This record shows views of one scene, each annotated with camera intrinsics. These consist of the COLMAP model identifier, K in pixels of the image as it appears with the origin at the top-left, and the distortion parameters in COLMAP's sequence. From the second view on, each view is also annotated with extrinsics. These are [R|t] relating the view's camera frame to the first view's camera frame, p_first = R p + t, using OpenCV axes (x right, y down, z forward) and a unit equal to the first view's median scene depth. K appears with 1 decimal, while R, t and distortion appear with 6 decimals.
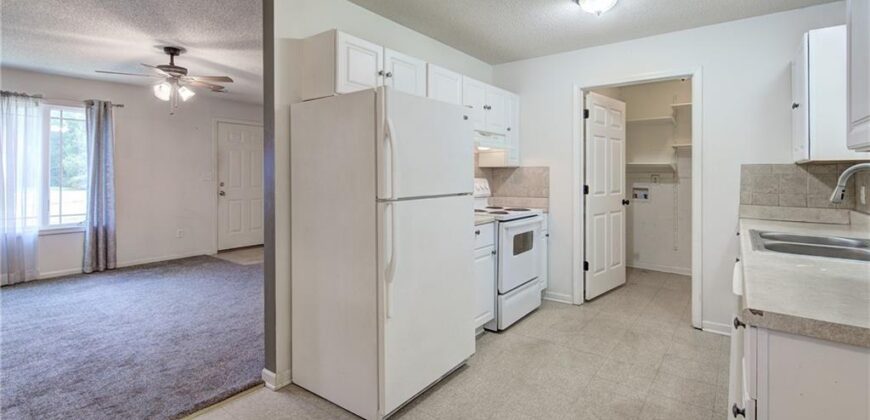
lens RADIAL K [[399.6, 0, 440.4], [0, 399.6, 172.1], [0, 0, 1]] dist [-0.017110, 0.000166]
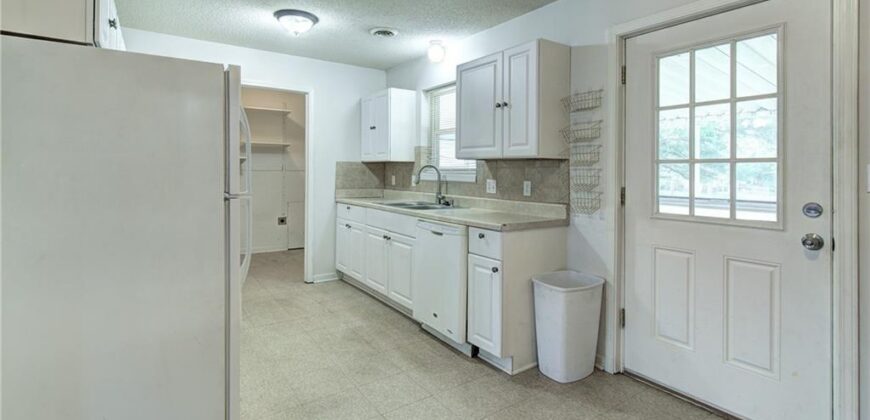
lens RADIAL K [[399.6, 0, 433.8], [0, 399.6, 168.0], [0, 0, 1]] dist [-0.017110, 0.000166]
pose [[0.301735, 0.005337, 0.953377, -0.598129], [-0.014057, 0.999901, -0.001149, 0.000967], [-0.953288, -0.013055, 0.301780, 0.228025]]
